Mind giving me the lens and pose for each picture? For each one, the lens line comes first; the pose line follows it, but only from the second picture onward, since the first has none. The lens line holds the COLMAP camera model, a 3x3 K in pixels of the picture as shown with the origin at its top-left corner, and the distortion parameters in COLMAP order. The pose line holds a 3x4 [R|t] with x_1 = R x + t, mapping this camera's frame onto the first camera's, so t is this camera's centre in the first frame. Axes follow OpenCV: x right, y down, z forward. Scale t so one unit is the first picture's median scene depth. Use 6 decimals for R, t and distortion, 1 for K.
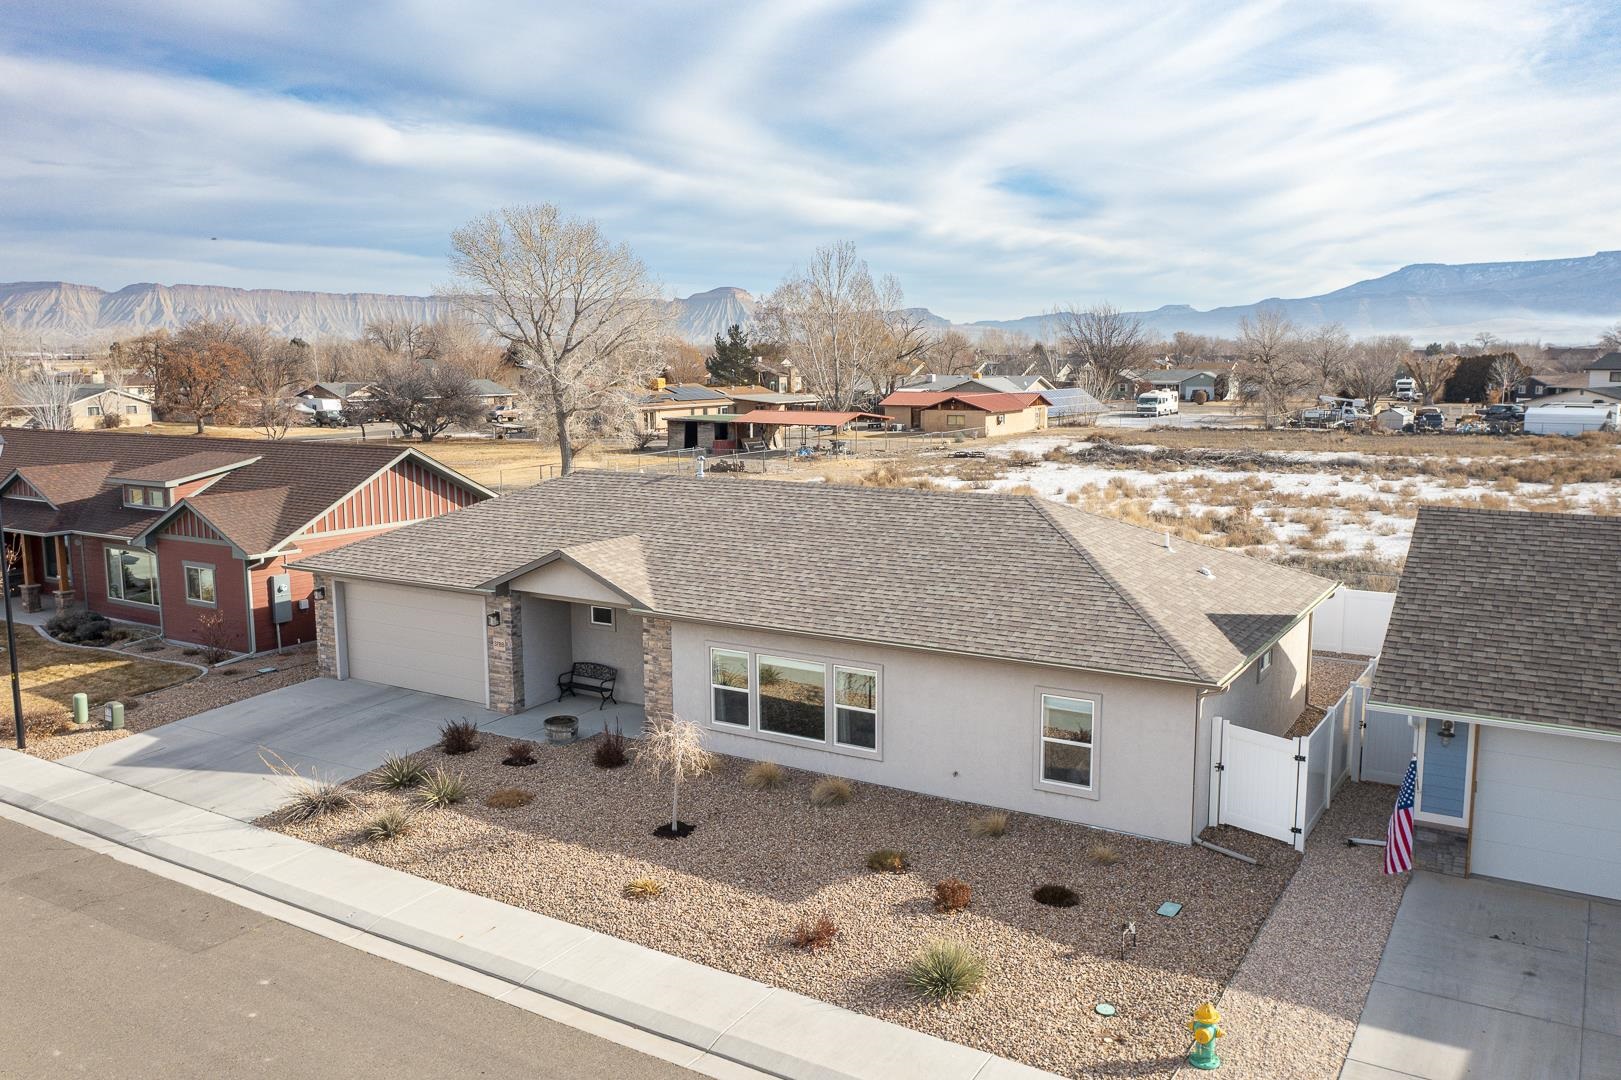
lens RADIAL K [[1281.8, 0, 810.5], [0, 1281.8, 540.0], [0, 0, 1]] dist [-0.010971, 0.000067]
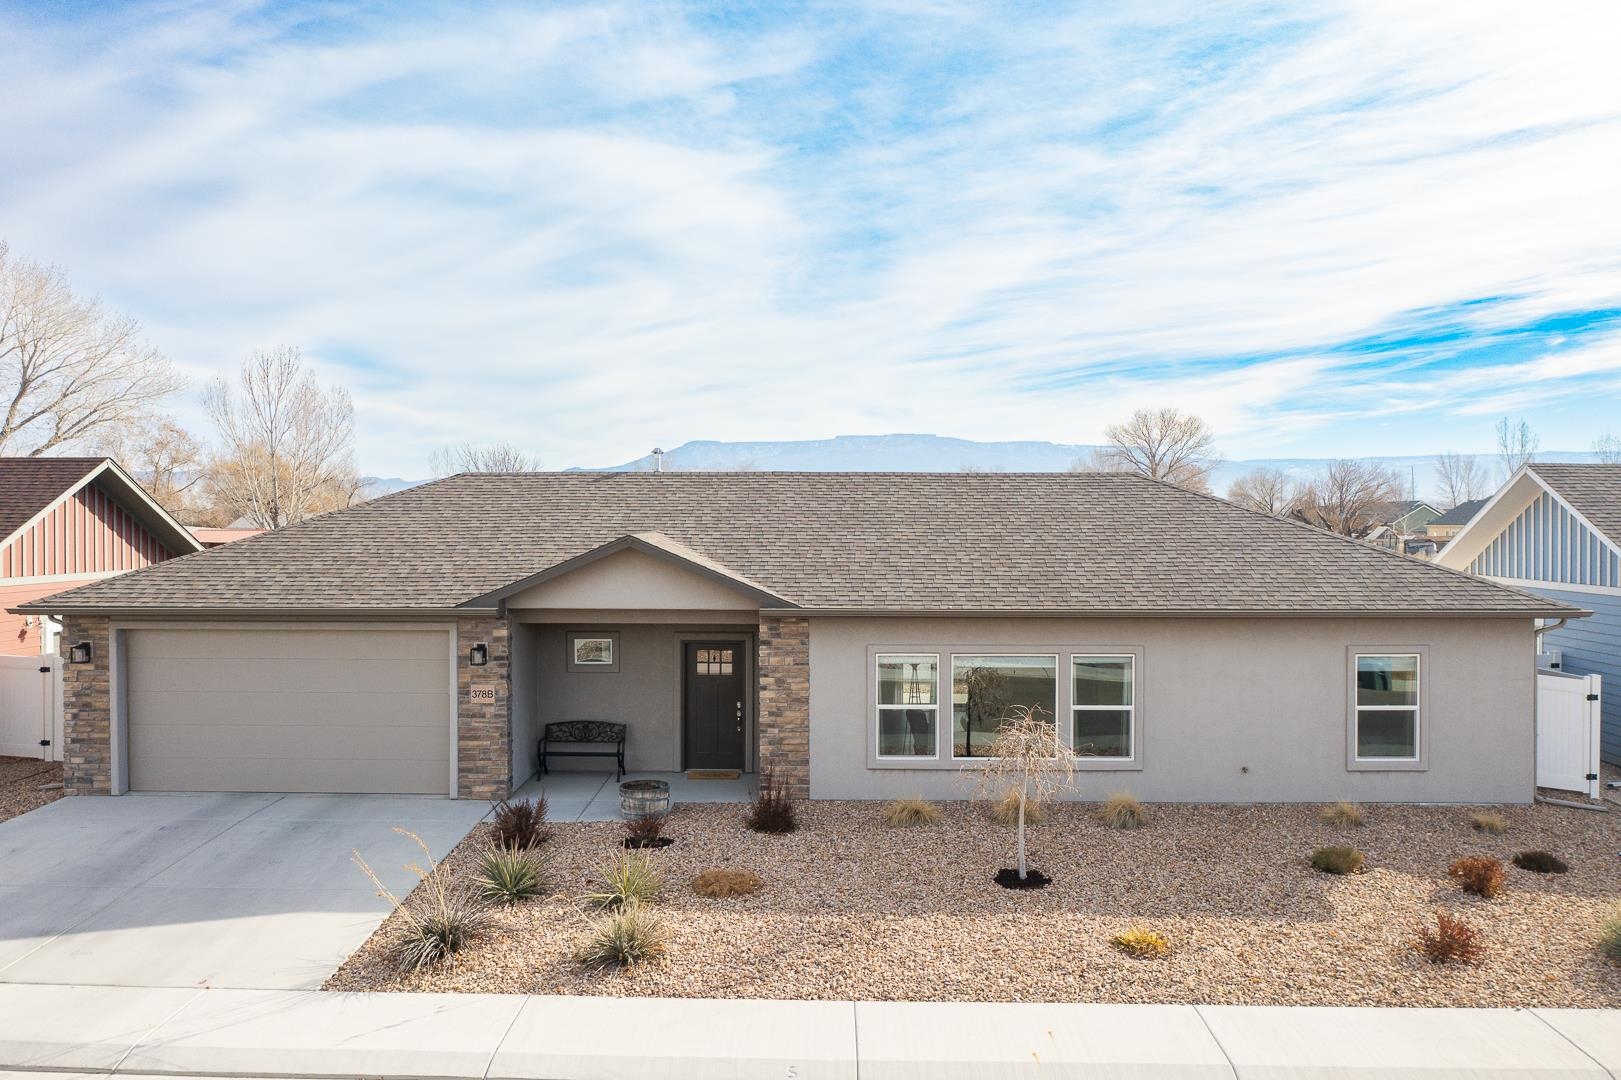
lens RADIAL K [[1271.9, 0, 810.5], [0, 1271.9, 540.0], [0, 0, 1]] dist [-0.010259, -0.002600]
pose [[0.864779, -0.002314, 0.502147, -0.545356], [0.067646, 0.991411, -0.111929, 0.111796], [-0.497575, 0.130762, 0.857508, 0.434041]]
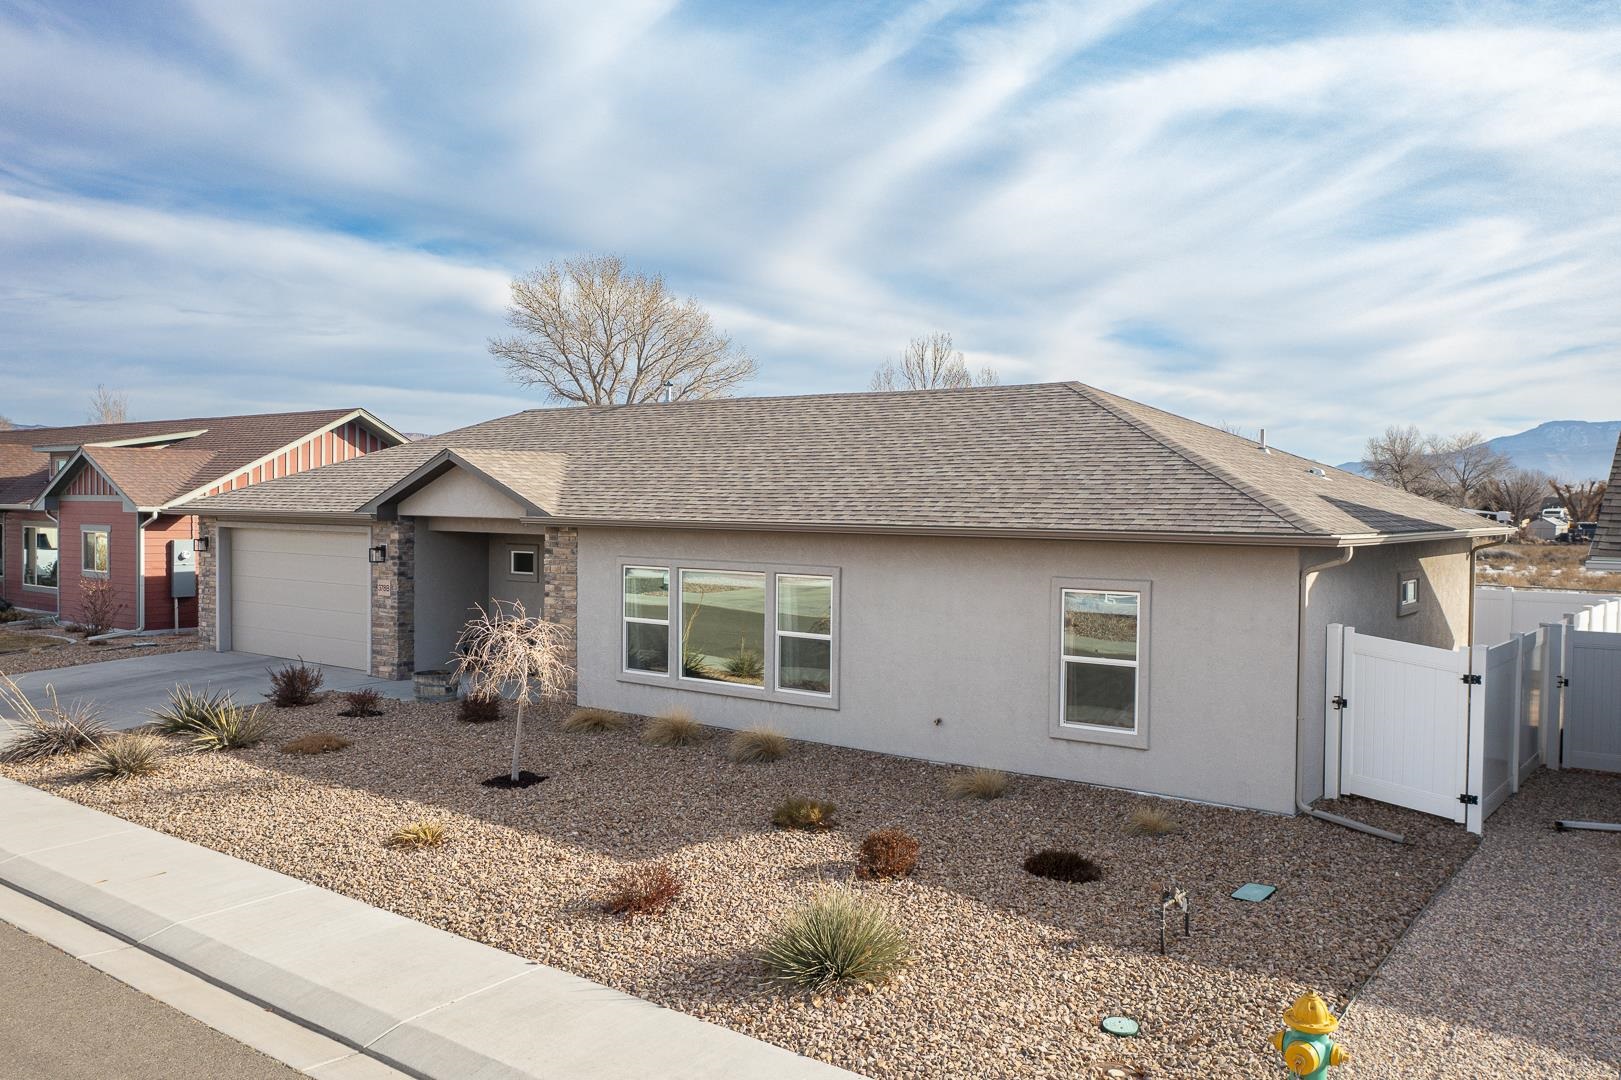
lens RADIAL K [[1281.8, 0, 810.5], [0, 1281.8, 540.0], [0, 0, 1]] dist [-0.010971, 0.000067]
pose [[0.995667, 0.018806, -0.091067, 0.108251], [-0.029082, 0.993186, -0.112854, 0.169489], [0.088325, 0.115014, 0.989429, 0.321401]]
